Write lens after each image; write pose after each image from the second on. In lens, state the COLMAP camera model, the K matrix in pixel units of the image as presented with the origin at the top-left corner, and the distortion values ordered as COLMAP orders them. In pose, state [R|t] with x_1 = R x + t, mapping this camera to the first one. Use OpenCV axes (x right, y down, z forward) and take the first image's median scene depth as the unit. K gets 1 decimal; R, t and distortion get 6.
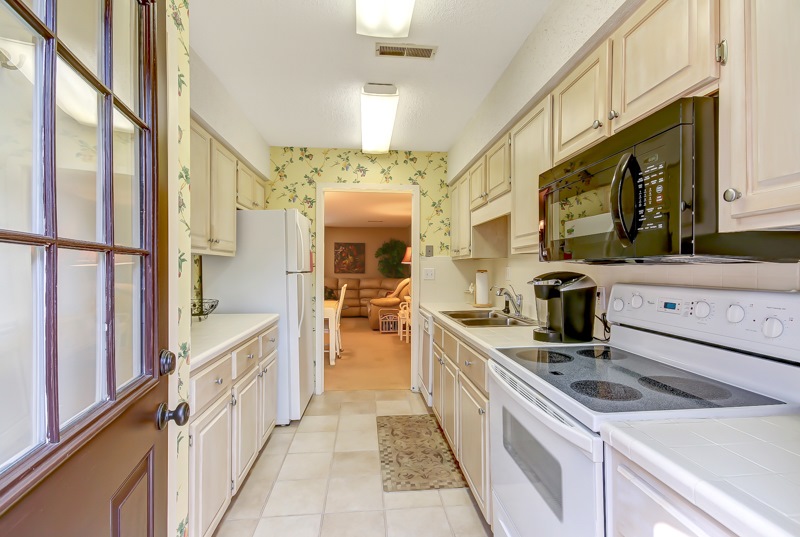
lens RADIAL K [[369.5, 0, 400.0], [0, 369.5, 268.5], [0, 0, 1]] dist [0.000787, 0.000077]
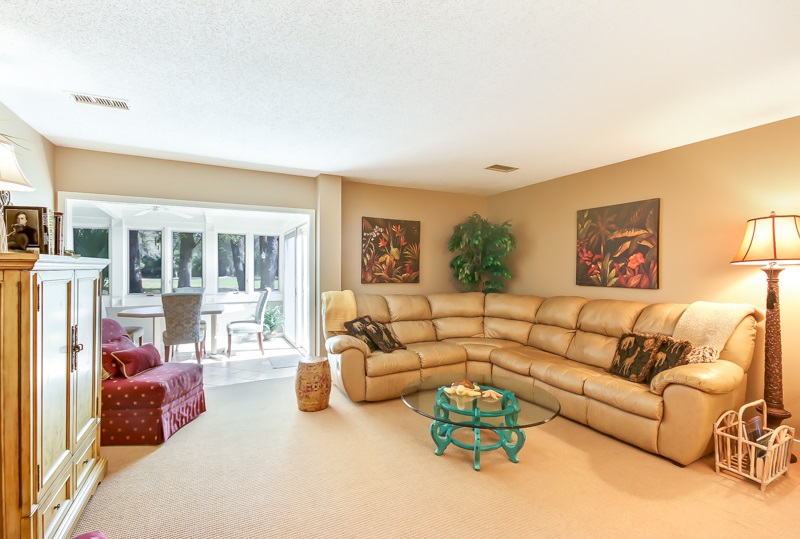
lens RADIAL K [[369.5, 0, 400.0], [0, 369.5, 269.5], [0, 0, 1]] dist [0.000787, 0.000077]
pose [[0.926423, 0.002100, 0.376479, -0.307941], [-0.001221, 0.999996, -0.002572, -0.003699], [-0.376483, 0.001923, 0.926422, 0.559709]]
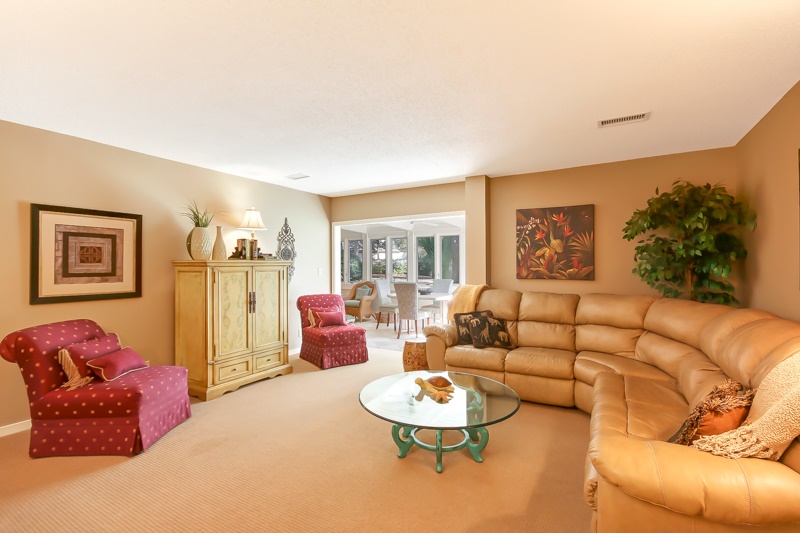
lens RADIAL K [[366.7, 0, 400.0], [0, 366.7, 266.5], [0, 0, 1]] dist [0.000315, -0.000096]
pose [[0.814992, -0.003511, -0.579462, -0.037505], [0.003583, 0.999993, -0.001021, -0.002367], [0.579462, -0.001244, 0.814999, 0.563094]]
